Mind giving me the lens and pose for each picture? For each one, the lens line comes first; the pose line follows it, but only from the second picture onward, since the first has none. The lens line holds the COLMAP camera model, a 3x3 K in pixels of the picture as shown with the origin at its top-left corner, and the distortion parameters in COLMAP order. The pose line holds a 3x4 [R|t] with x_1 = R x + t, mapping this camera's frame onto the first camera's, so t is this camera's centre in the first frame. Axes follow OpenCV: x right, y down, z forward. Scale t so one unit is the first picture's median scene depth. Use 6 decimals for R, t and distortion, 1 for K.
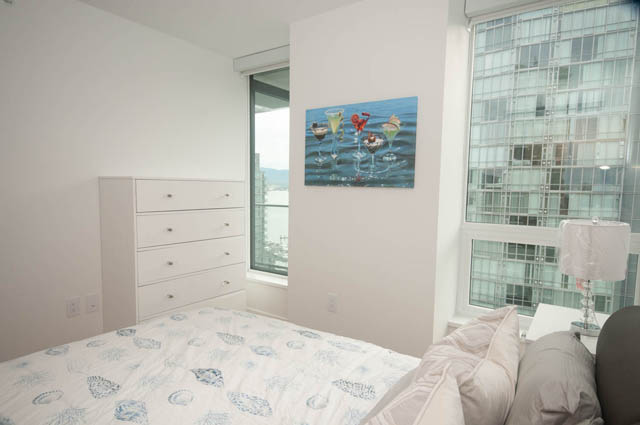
lens RADIAL K [[358.1, 0, 319.6], [0, 358.1, 218.1], [0, 0, 1]] dist [0.013587, 0.001139]
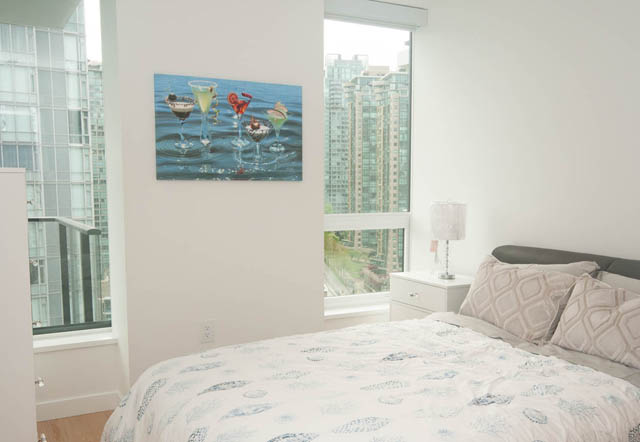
lens RADIAL K [[584.9, 0, 336.1], [0, 584.9, 243.3], [0, 0, 1]] dist [-0.010622, 0.000000]
pose [[0.478720, -0.112723, 0.870701, -1.005985], [0.084094, 0.993051, 0.082326, -0.036822], [-0.873931, 0.033810, 0.484873, 0.152123]]
